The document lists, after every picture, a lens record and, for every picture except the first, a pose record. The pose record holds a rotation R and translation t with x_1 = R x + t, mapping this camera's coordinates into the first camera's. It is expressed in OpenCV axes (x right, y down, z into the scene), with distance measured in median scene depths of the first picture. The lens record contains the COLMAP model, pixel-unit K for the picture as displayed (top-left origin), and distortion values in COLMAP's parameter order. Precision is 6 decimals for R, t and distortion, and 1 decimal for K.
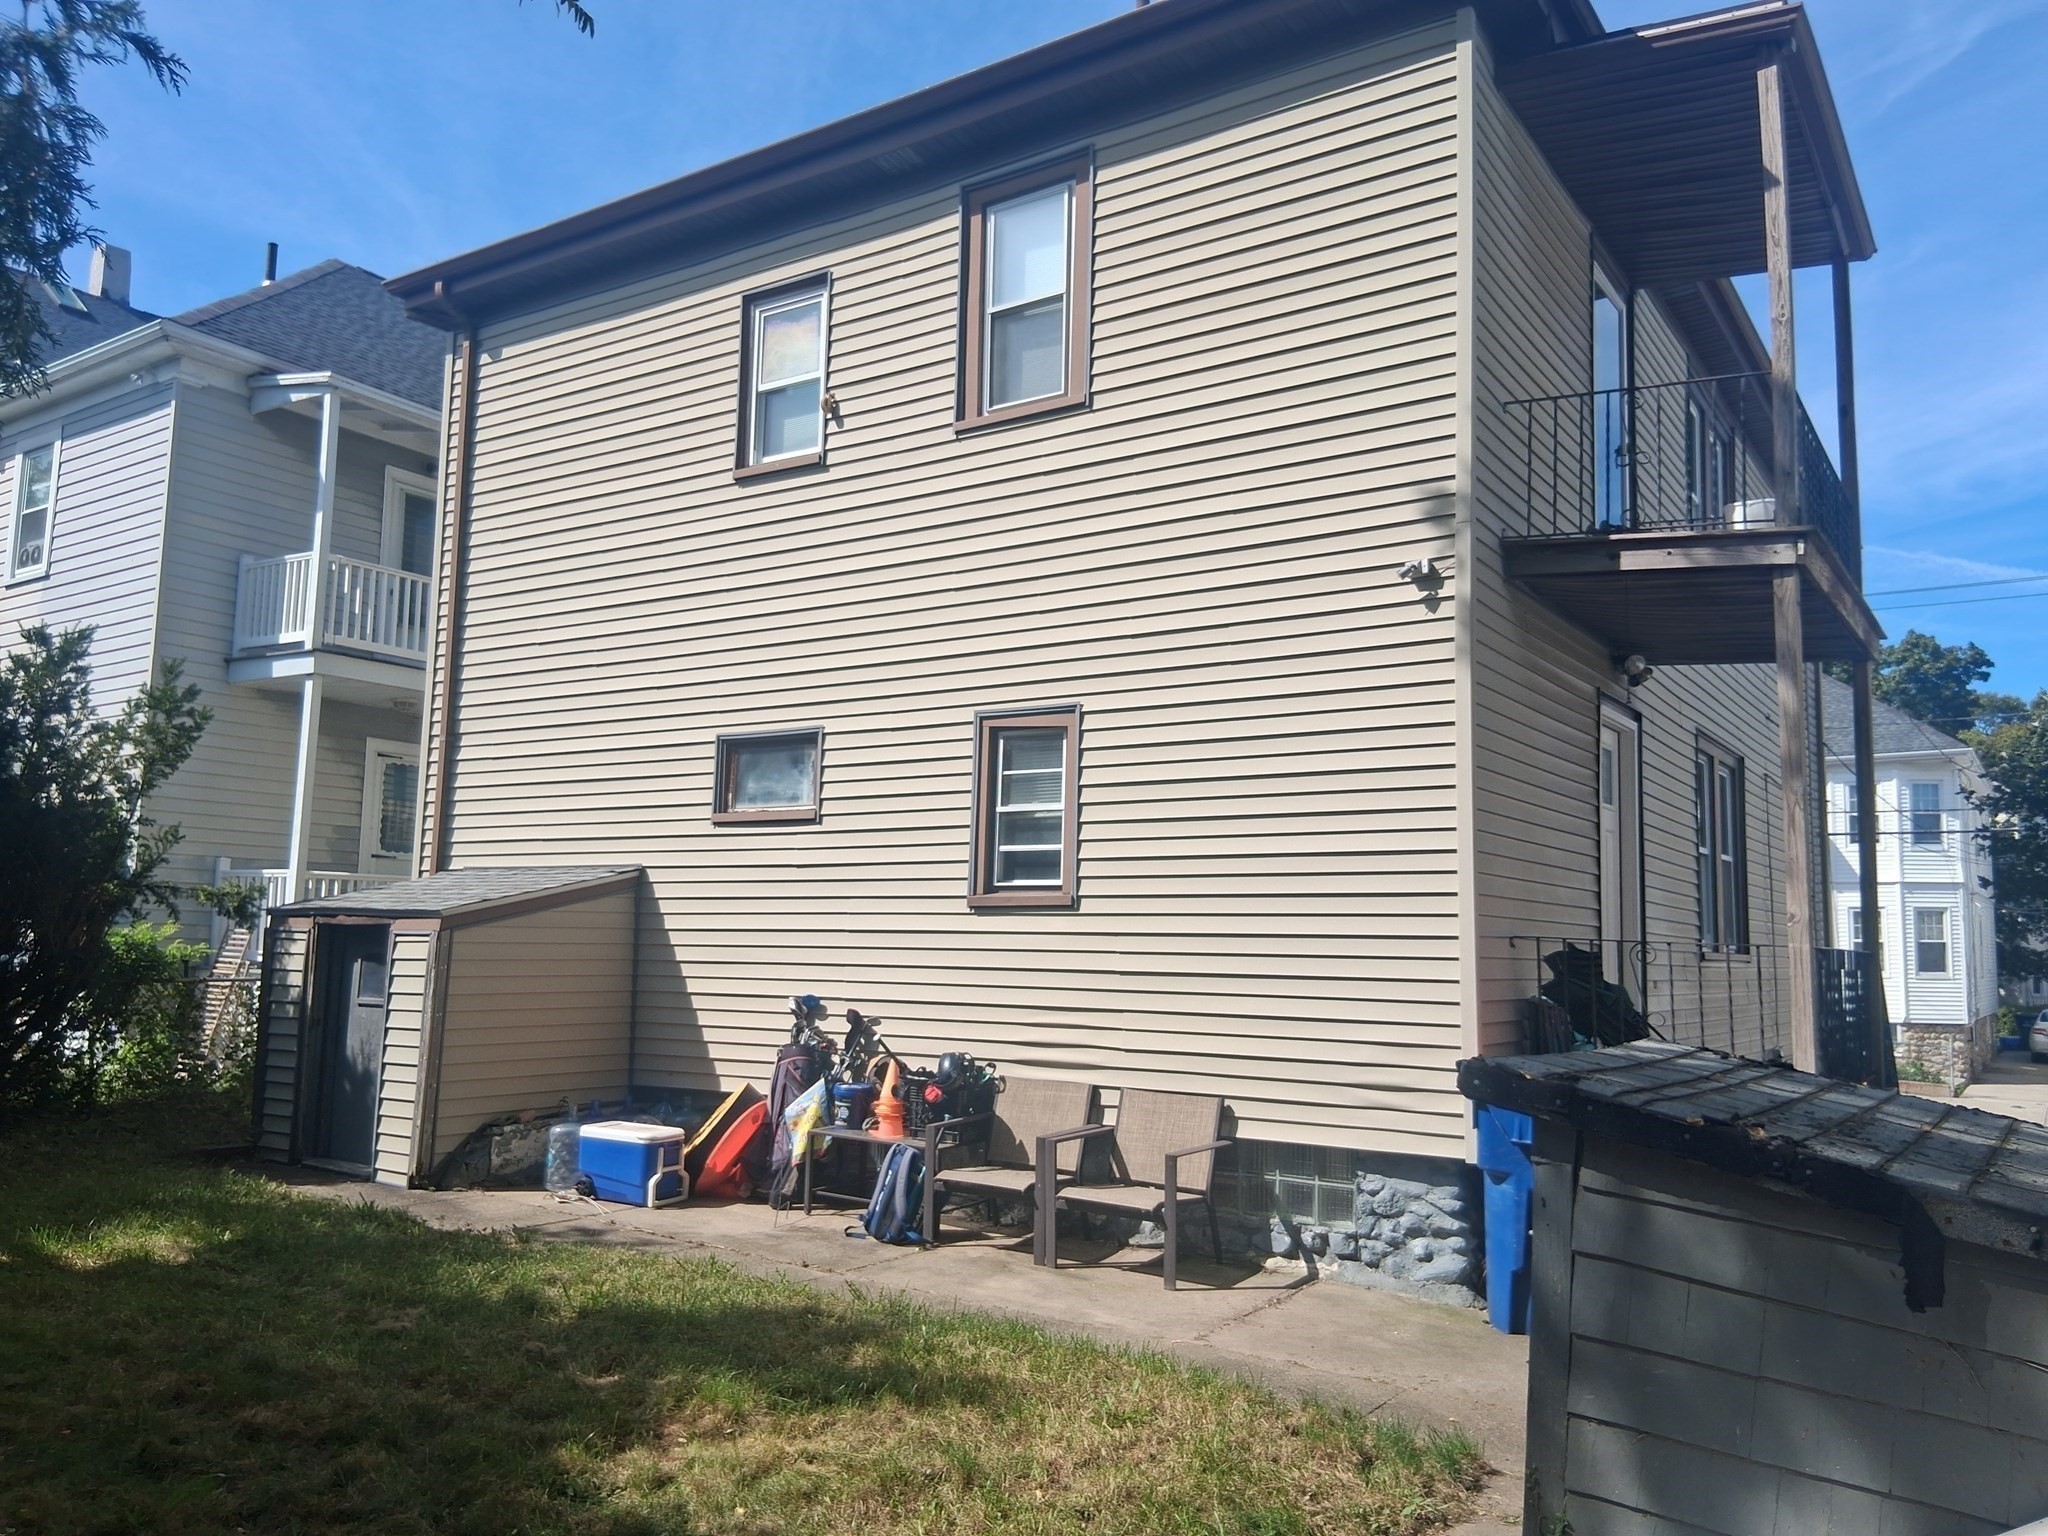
lens RADIAL K [[1543.5, 0, 1033.6], [0, 1543.5, 765.2], [0, 0, 1]] dist [0.117386, -0.205305]
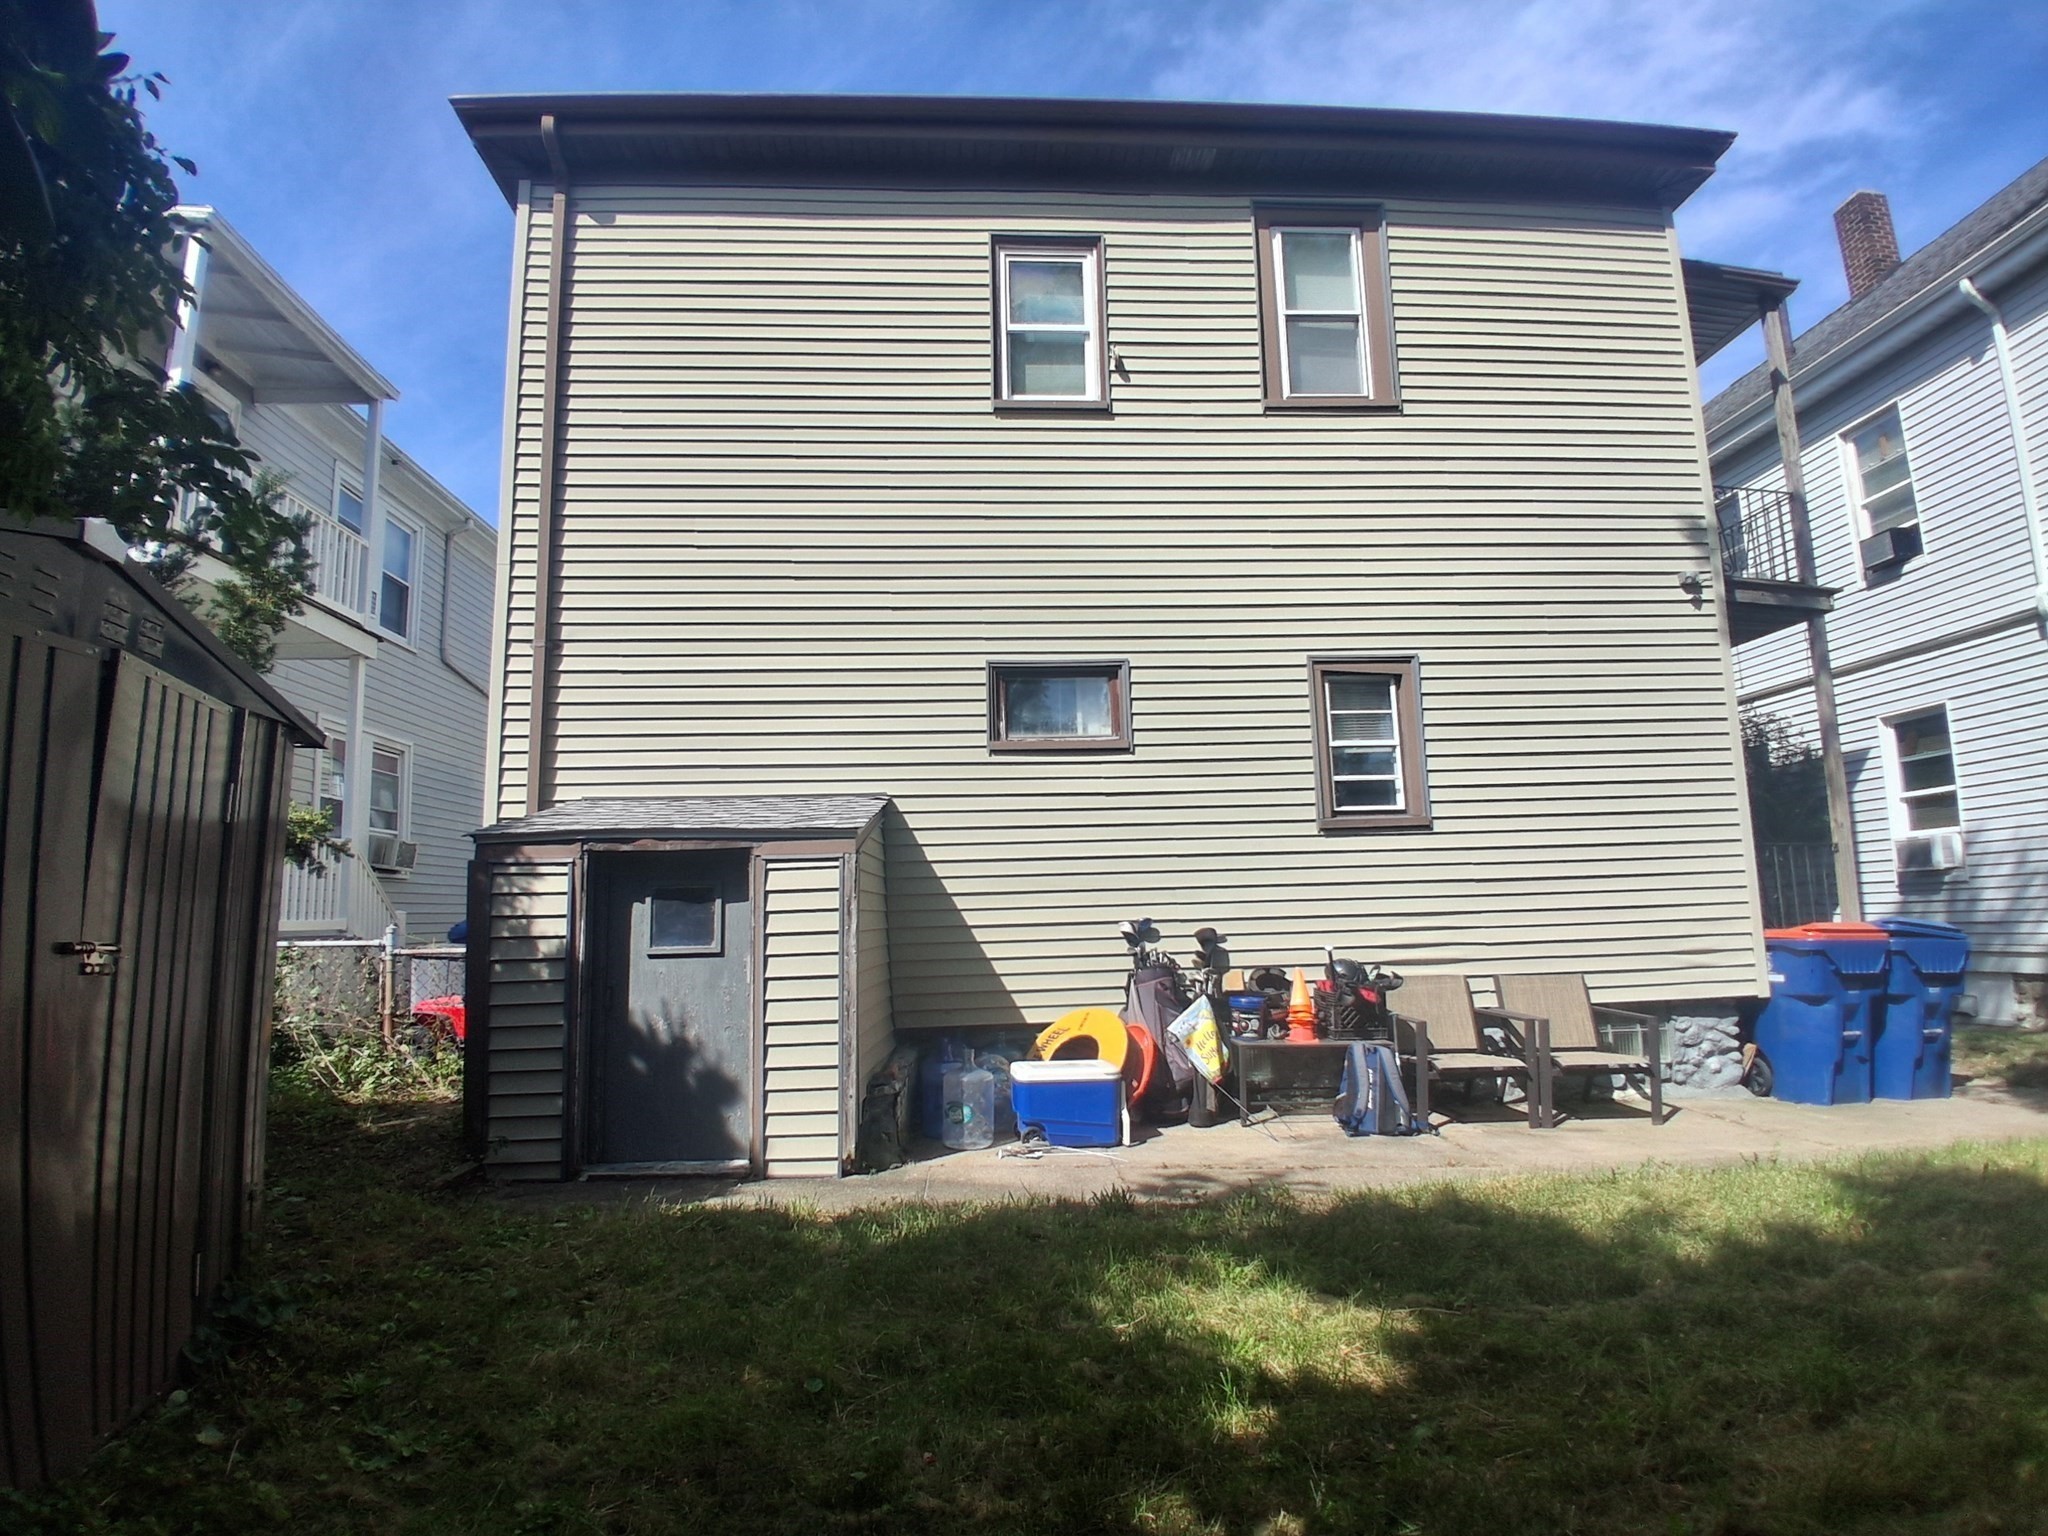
lens RADIAL K [[1013.3, 0, 1030.2], [0, 1013.3, 790.5], [0, 0, 1]] dist [0.009148, -0.049782]
pose [[0.798627, 0.033894, 0.600871, -0.616123], [-0.029284, 0.999419, -0.017453, 0.078876], [-0.601113, -0.003658, 0.799155, 0.518043]]
